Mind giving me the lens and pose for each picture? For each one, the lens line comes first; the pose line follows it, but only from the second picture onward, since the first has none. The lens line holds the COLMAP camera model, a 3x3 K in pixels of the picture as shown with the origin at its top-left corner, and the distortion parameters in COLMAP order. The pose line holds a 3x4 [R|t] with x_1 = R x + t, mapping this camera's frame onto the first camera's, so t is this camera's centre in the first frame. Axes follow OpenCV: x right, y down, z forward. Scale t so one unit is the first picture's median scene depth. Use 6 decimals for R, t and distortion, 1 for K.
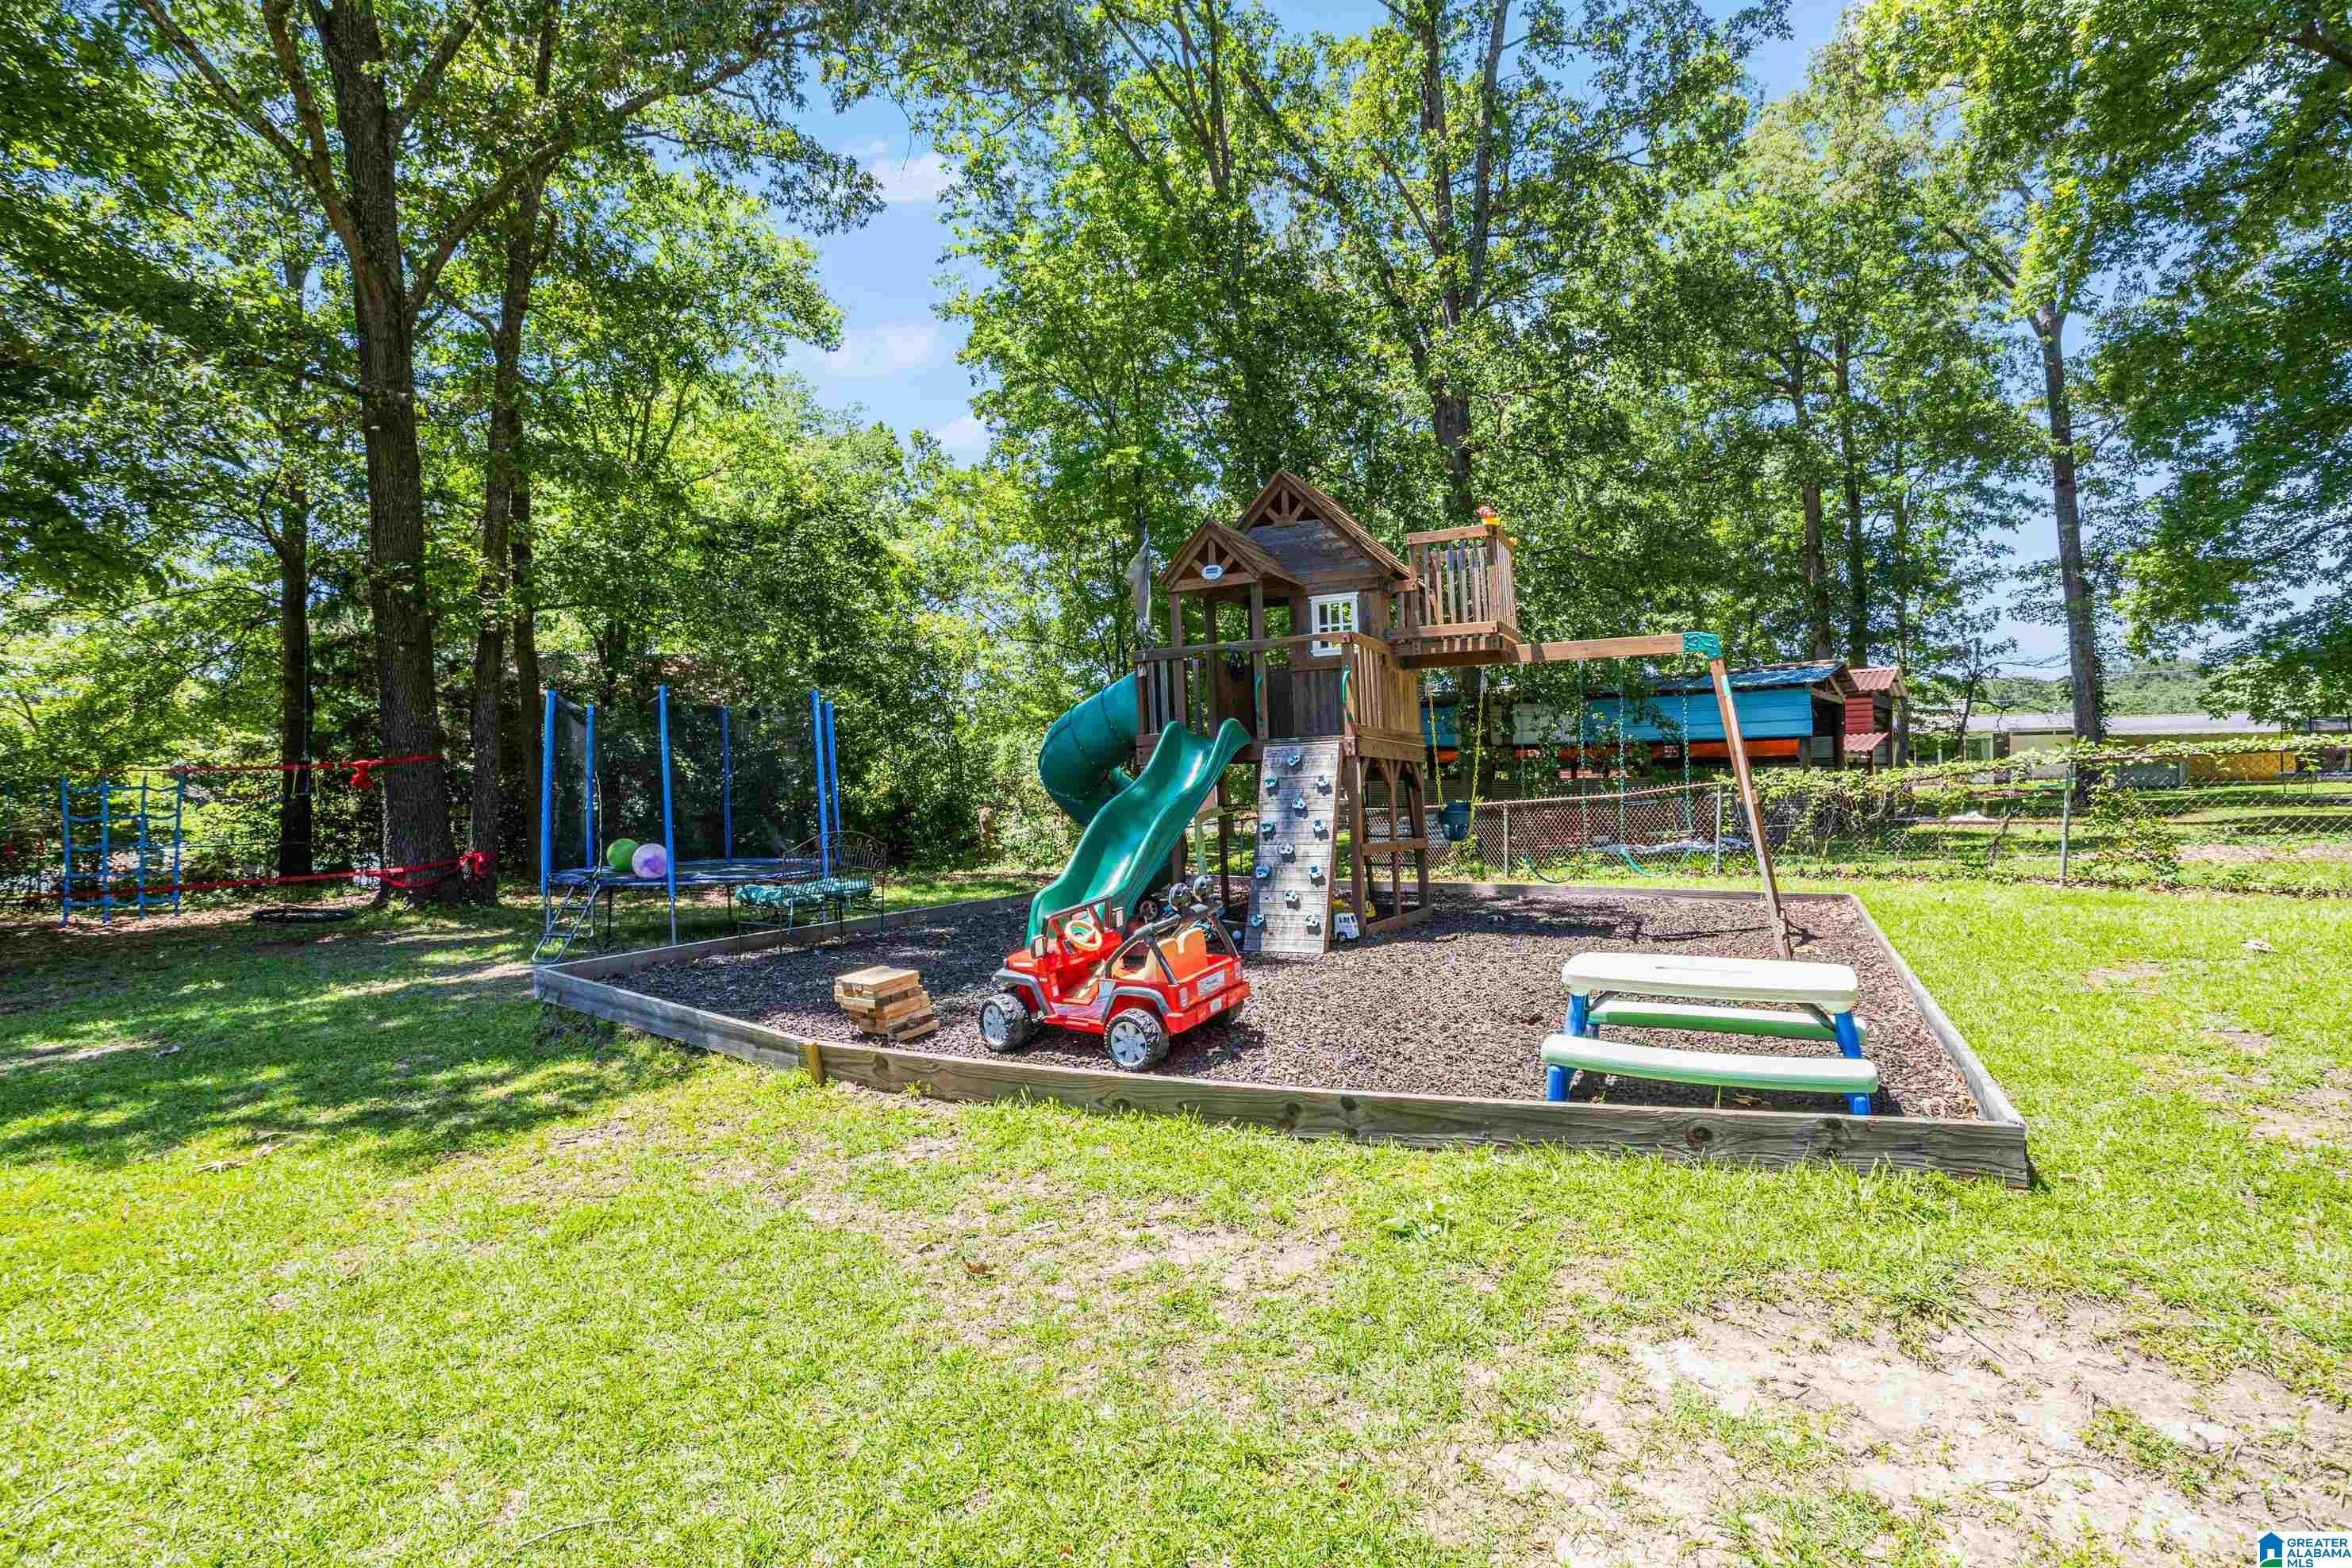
lens RADIAL K [[1151.5, 0, 1179.0], [0, 1151.5, 751.7], [0, 0, 1]] dist [-0.000849, -0.000032]
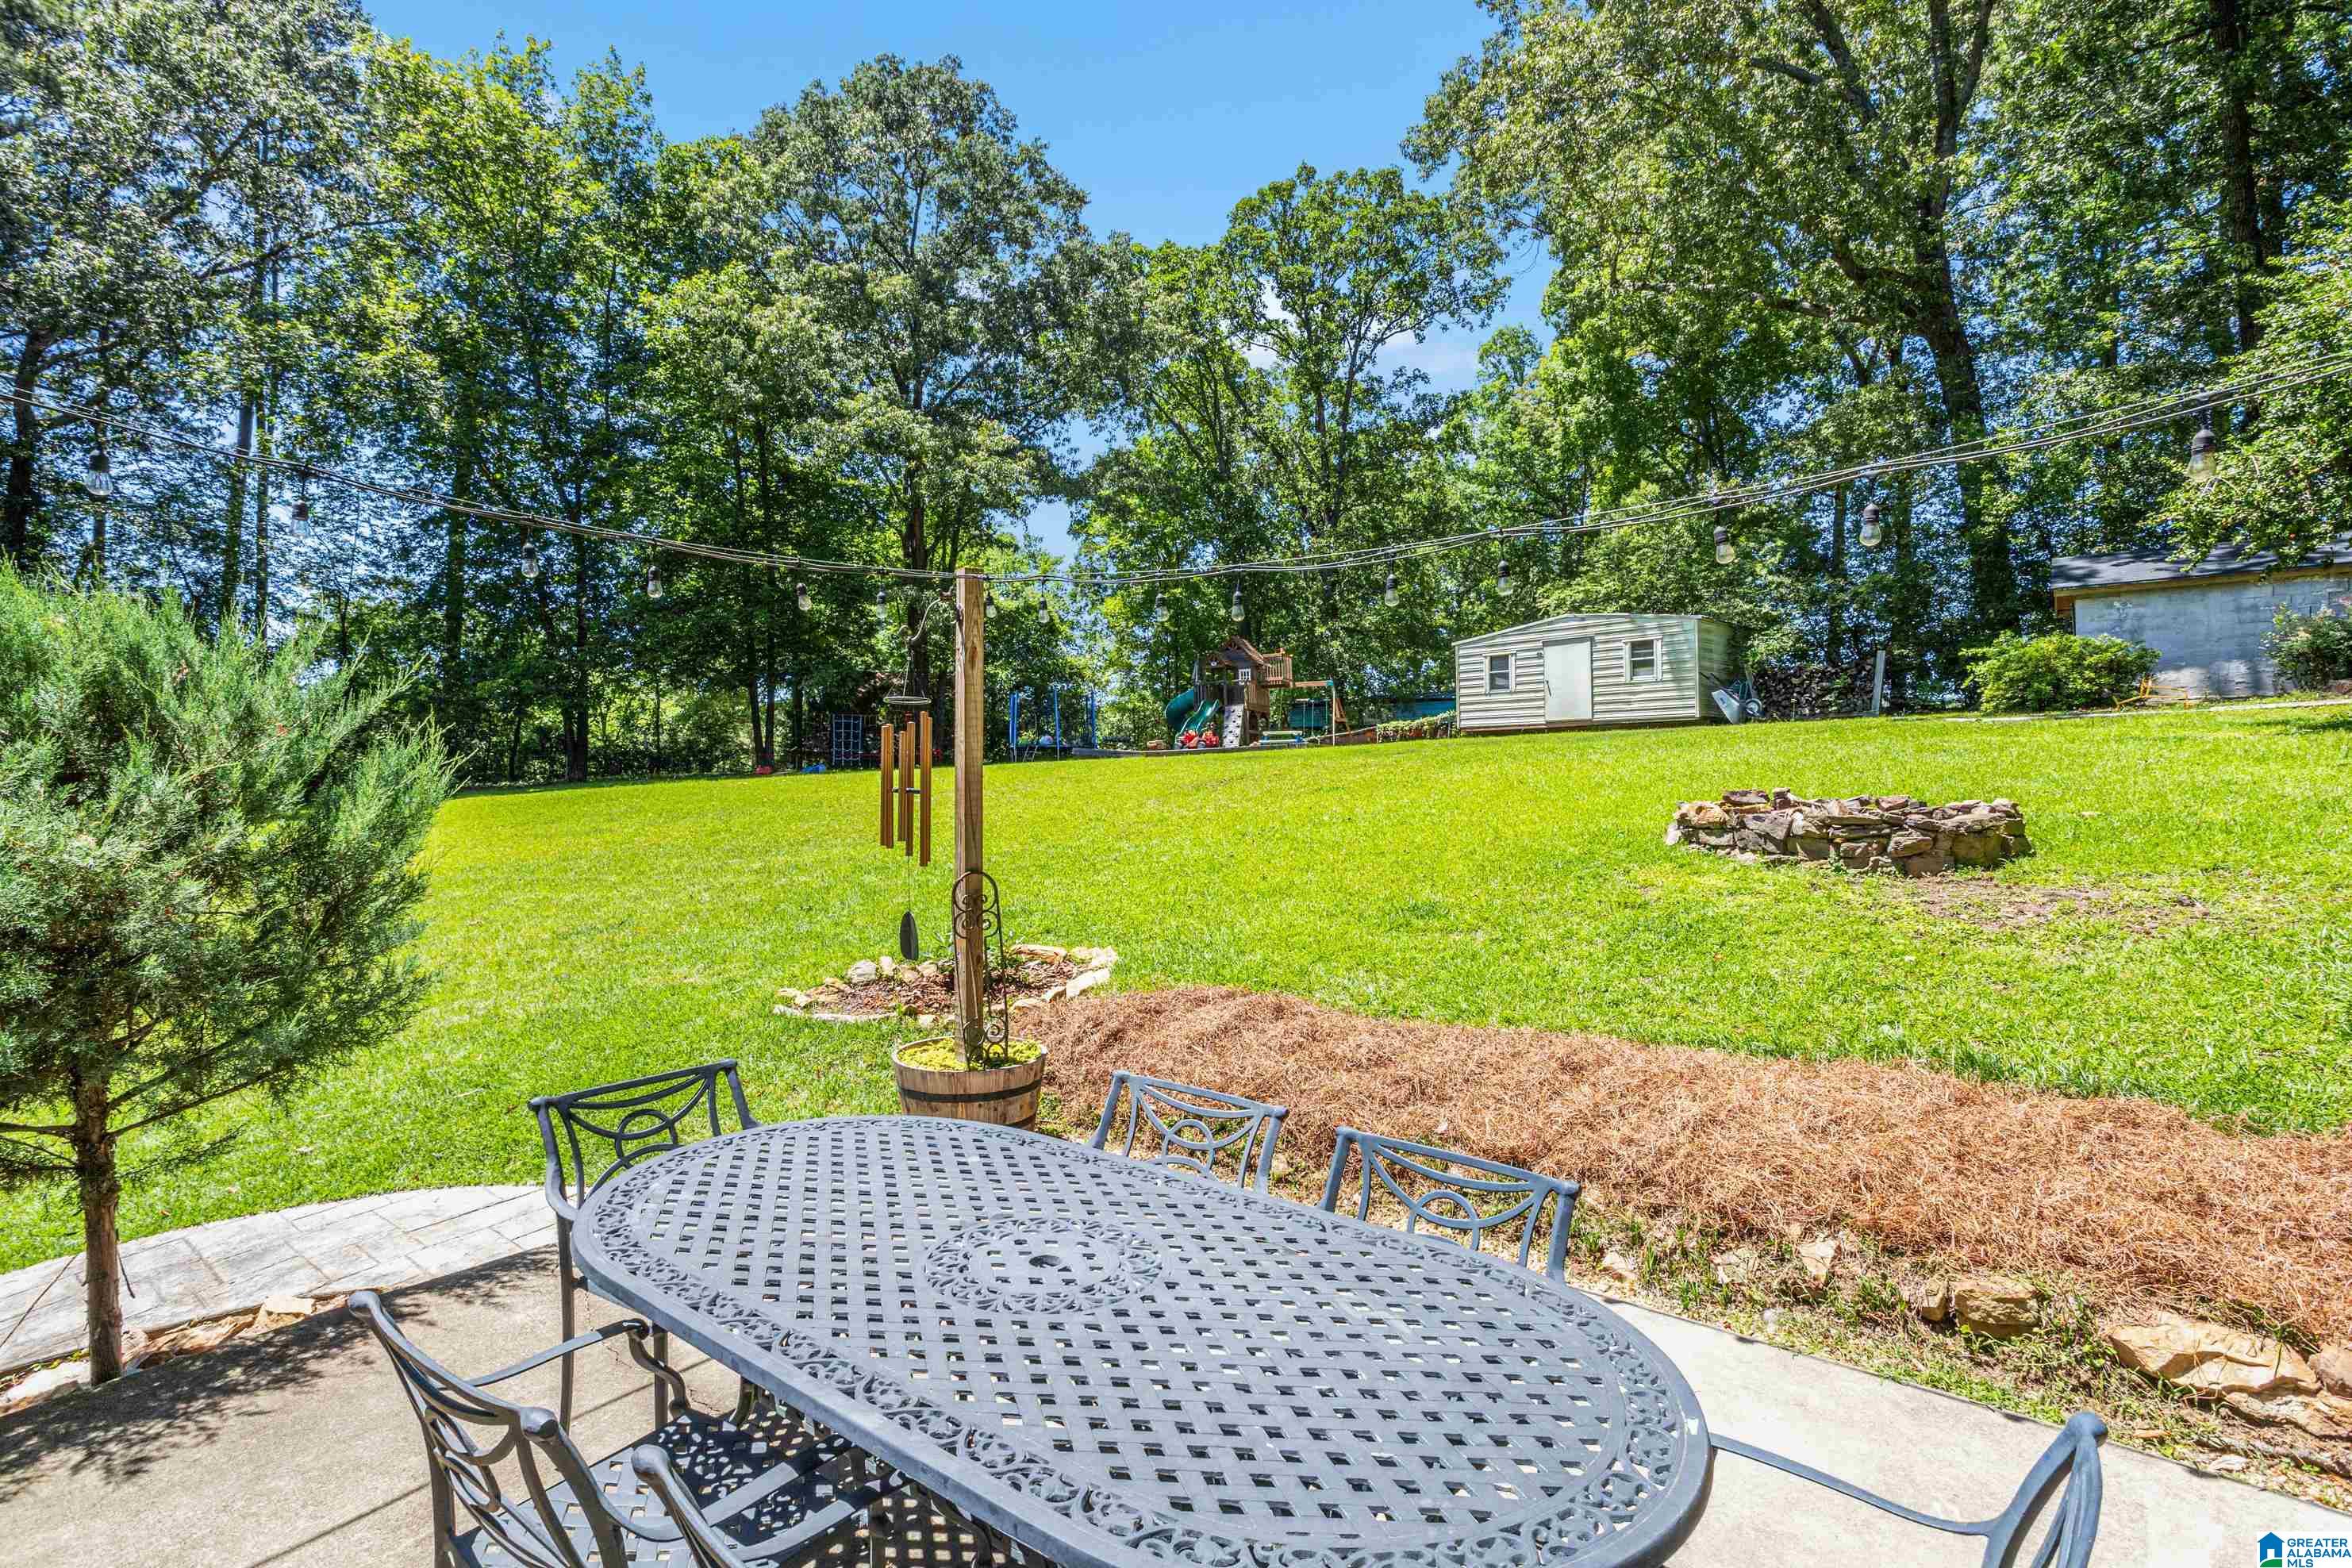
lens RADIAL K [[1151.5, 0, 1179.0], [0, 1151.5, 751.7], [0, 0, 1]] dist [-0.000849, -0.000032]
pose [[0.999662, 0.024081, 0.009826, -0.125986], [-0.024066, 0.999709, -0.001608, 0.163435], [-0.009862, 0.001371, 0.999950, -3.032405]]
